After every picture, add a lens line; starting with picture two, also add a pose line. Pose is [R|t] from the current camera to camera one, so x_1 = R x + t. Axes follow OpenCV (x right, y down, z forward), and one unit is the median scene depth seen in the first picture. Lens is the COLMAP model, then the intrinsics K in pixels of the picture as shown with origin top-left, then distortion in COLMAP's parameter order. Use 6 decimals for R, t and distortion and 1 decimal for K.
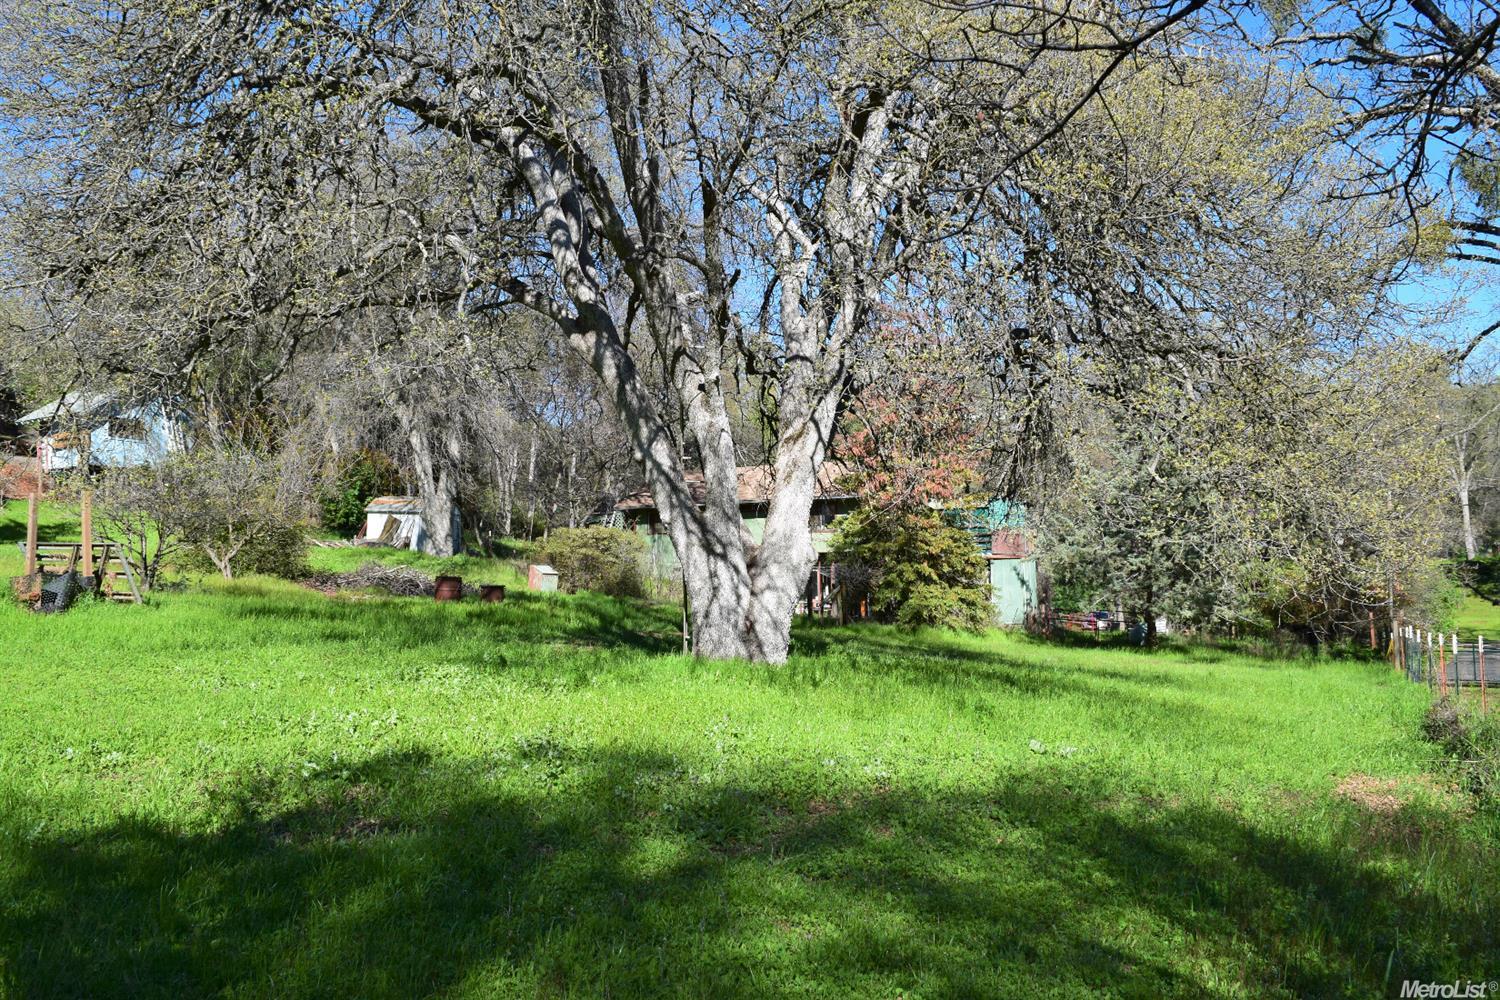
lens RADIAL K [[1169.1, 0, 750.0], [0, 1169.1, 500.0], [0, 0, 1]] dist [-0.001255, 0.000047]
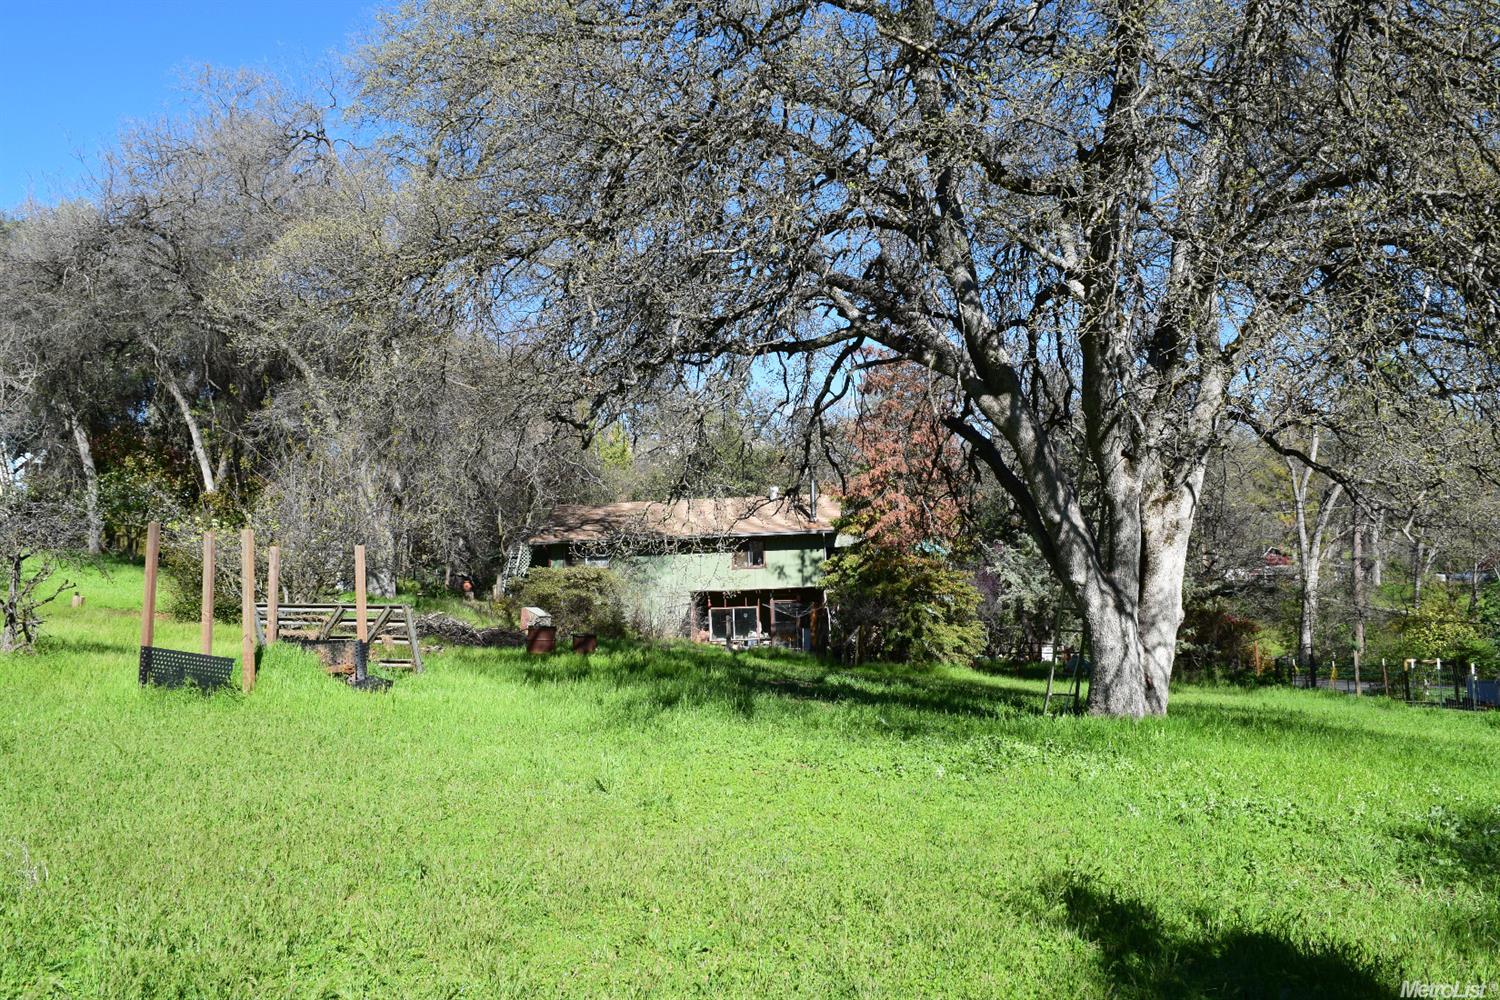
lens RADIAL K [[1169.1, 0, 750.0], [0, 1169.1, 500.0], [0, 0, 1]] dist [-0.001255, 0.000047]
pose [[0.962887, 0.011423, 0.269661, -0.625568], [-0.006128, 0.999772, -0.020467, -0.030791], [-0.269834, 0.018055, 0.962738, 0.092469]]
